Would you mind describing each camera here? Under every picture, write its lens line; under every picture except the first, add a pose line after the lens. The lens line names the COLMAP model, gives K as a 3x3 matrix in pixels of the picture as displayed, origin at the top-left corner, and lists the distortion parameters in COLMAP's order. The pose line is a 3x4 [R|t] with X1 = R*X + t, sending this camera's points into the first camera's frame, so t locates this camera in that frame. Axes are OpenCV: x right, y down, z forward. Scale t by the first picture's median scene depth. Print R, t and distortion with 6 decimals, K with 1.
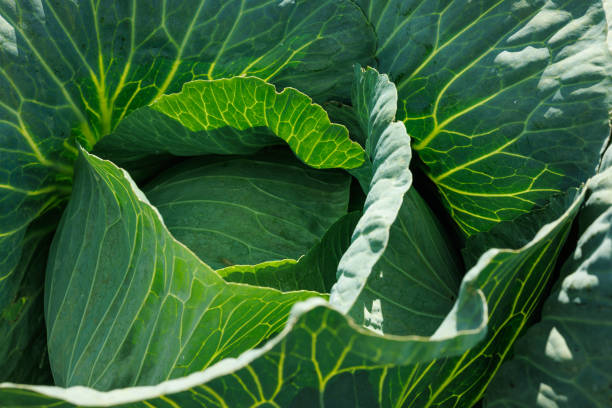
lens RADIAL K [[1565.0, 0, 306.0], [0, 1565.0, 204.0], [0, 0, 1]] dist [0.324128, -0.614476]
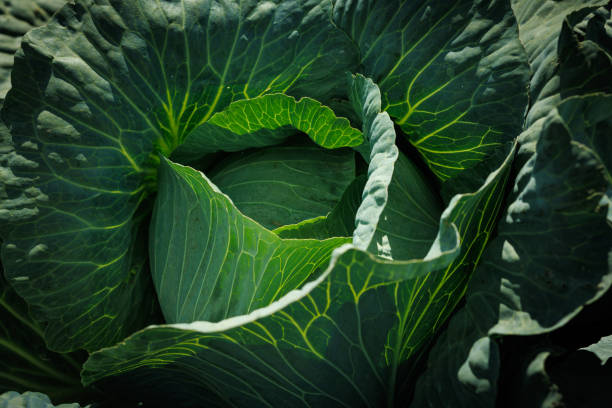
lens RADIAL K [[1565.0, 0, 306.0], [0, 1565.0, 204.0], [0, 0, 1]] dist [0.324128, -0.614476]
pose [[0.990844, -0.135001, 0.001730, -0.024808], [0.134741, 0.989585, 0.050654, -0.050163], [-0.008551, -0.049957, 0.998715, -0.428579]]
